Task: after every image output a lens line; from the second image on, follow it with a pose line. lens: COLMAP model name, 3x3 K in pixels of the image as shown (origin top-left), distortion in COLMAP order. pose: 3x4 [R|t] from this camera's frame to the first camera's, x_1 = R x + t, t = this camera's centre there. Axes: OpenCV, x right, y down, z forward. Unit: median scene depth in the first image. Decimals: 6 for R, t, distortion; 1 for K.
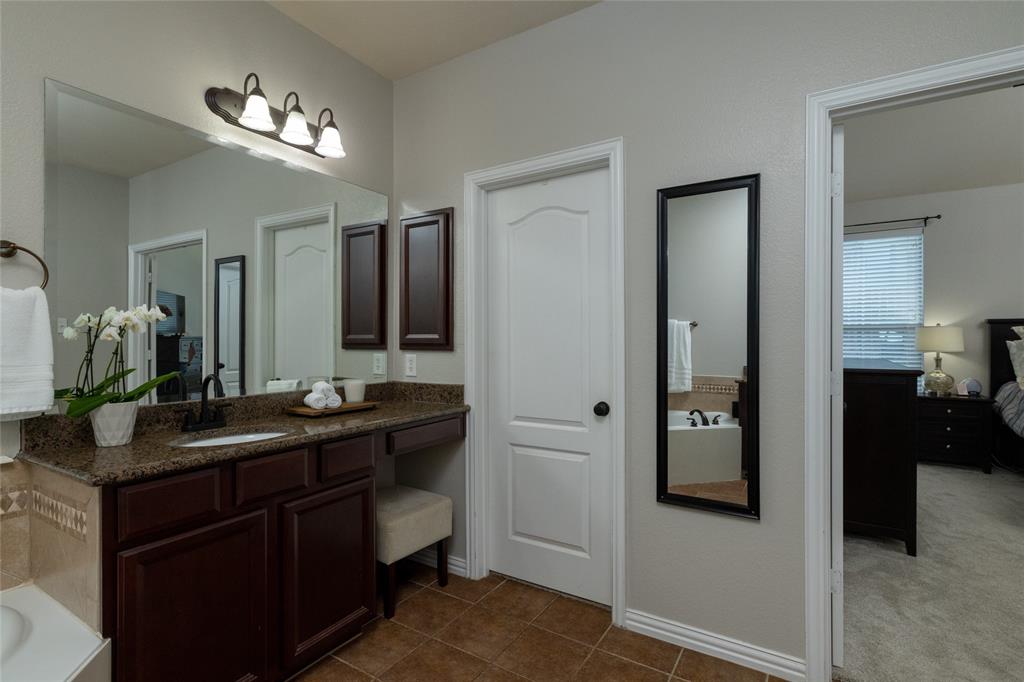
lens RADIAL K [[487.5, 0, 514.2], [0, 487.5, 340.9], [0, 0, 1]] dist [0.000634, 0.000063]
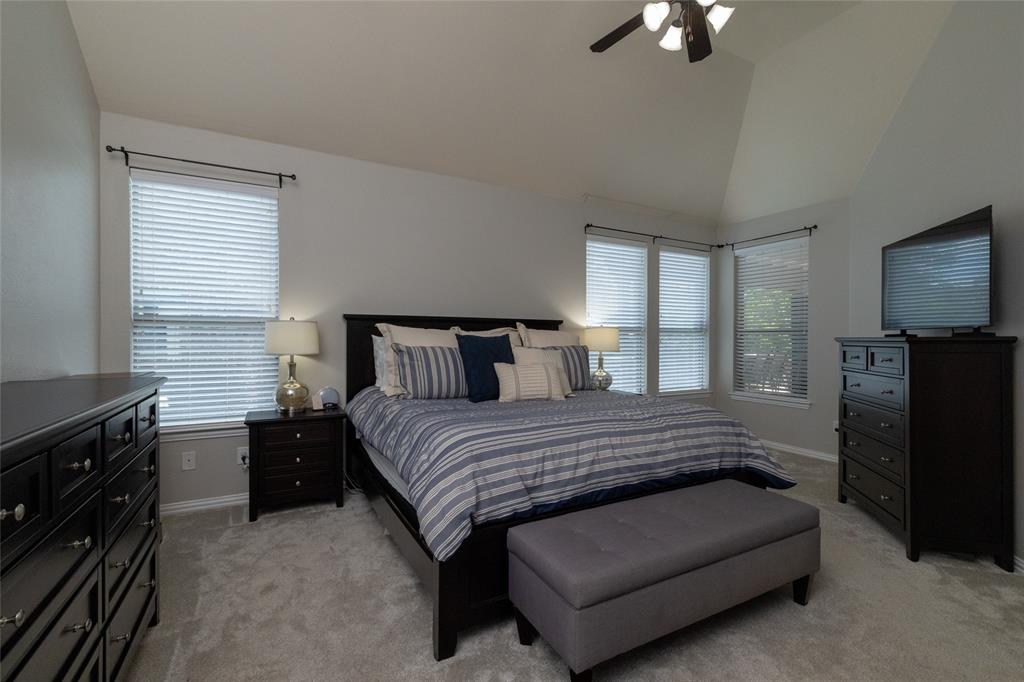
lens RADIAL K [[457.0, 0, 512.9], [0, 457.0, 341.0], [0, 0, 1]] dist [0.003709, 0.000354]
pose [[0.497503, -0.012525, 0.867372, 0.425408], [-0.000720, 0.999889, 0.014851, -0.009847], [-0.867462, -0.008013, 0.497439, 0.351866]]
